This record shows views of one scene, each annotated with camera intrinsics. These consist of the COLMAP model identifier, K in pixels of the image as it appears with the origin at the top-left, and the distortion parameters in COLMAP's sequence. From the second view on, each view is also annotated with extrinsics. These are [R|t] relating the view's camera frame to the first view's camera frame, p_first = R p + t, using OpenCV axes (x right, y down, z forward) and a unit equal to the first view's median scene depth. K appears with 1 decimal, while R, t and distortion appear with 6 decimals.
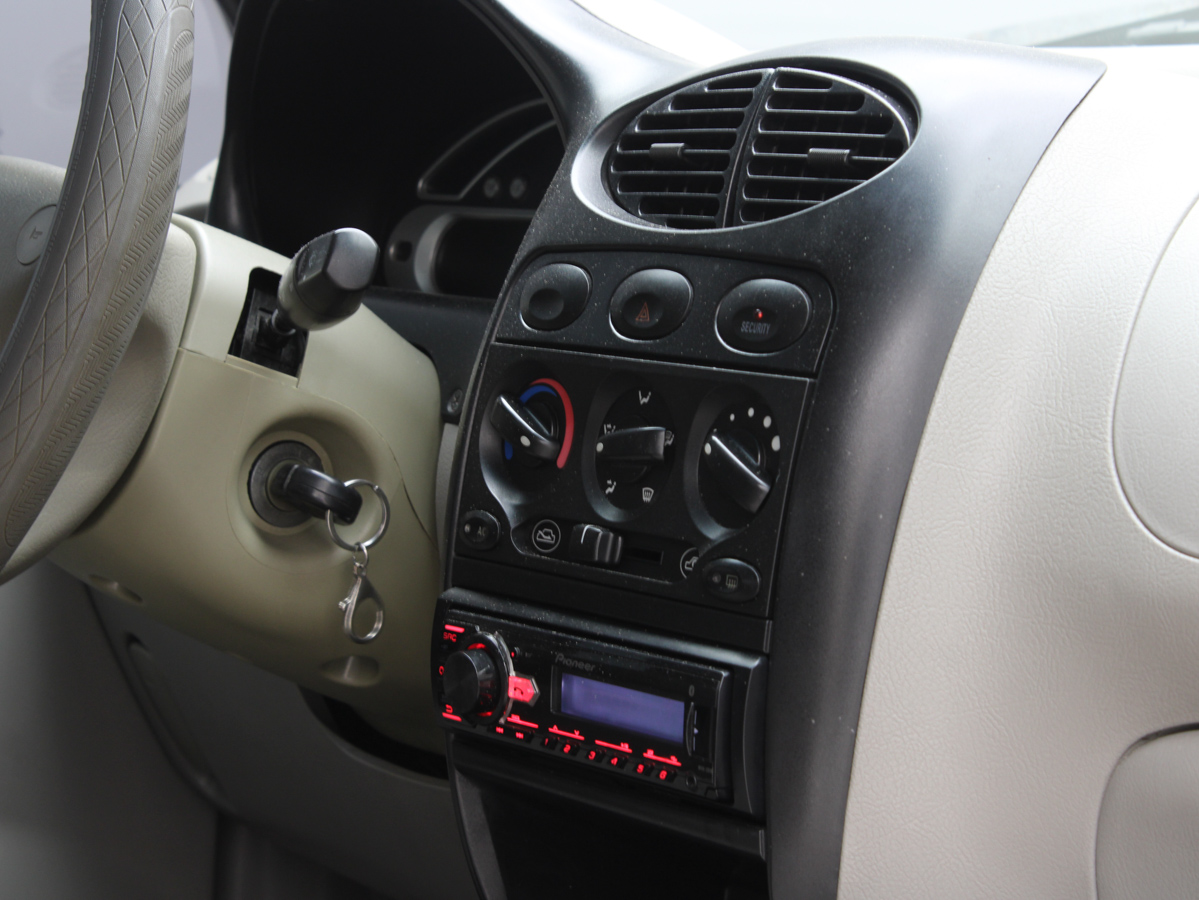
lens RADIAL K [[3205.9, 0, 599.5], [0, 3205.9, 450.0], [0, 0, 1]] dist [-0.011949, 0.398919]
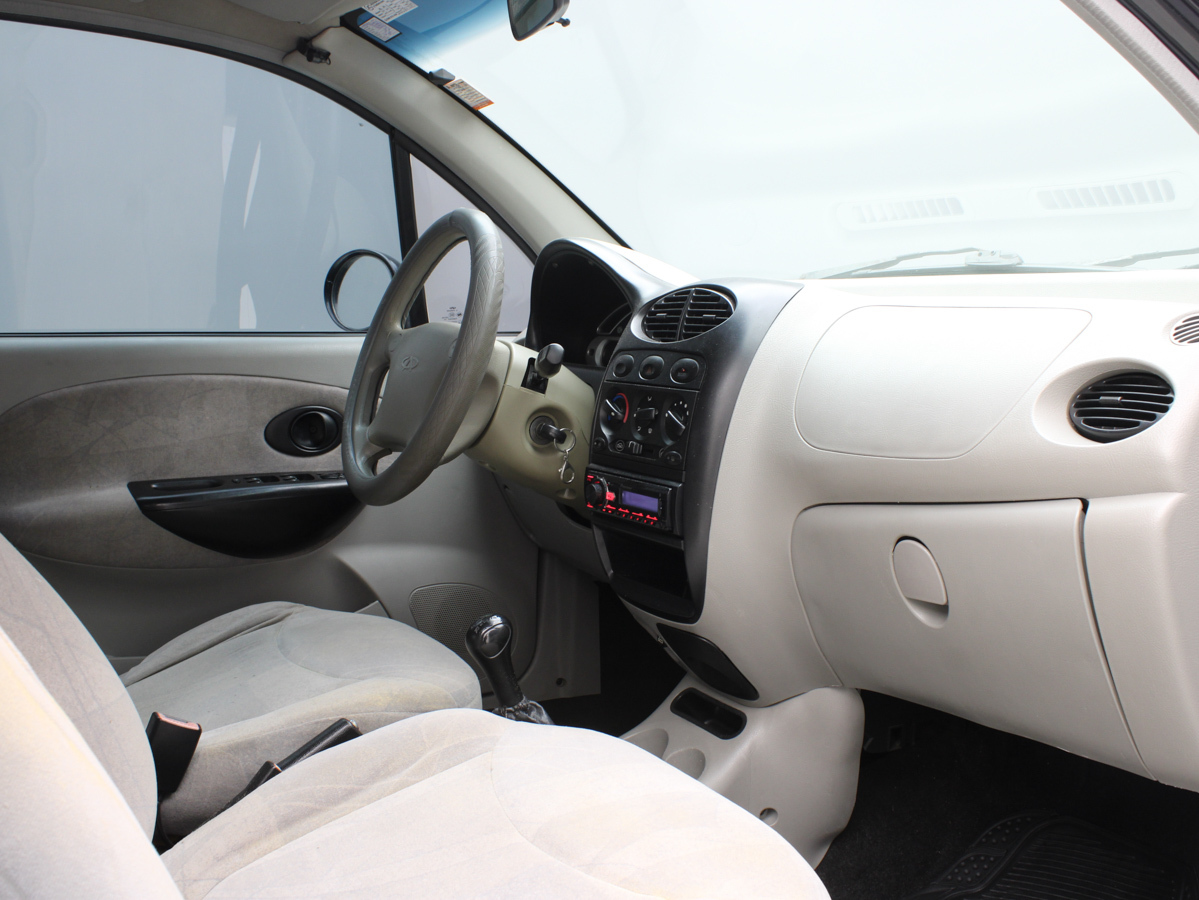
lens RADIAL K [[1198.9, 0, 599.5], [0, 1198.9, 450.0], [0, 0, 1]] dist [-0.141720, 0.012536]
pose [[0.994470, -0.003674, -0.104953, 0.082729], [0.005385, 0.999857, 0.016027, 0.013088], [0.104879, -0.016504, 0.994348, -0.115909]]
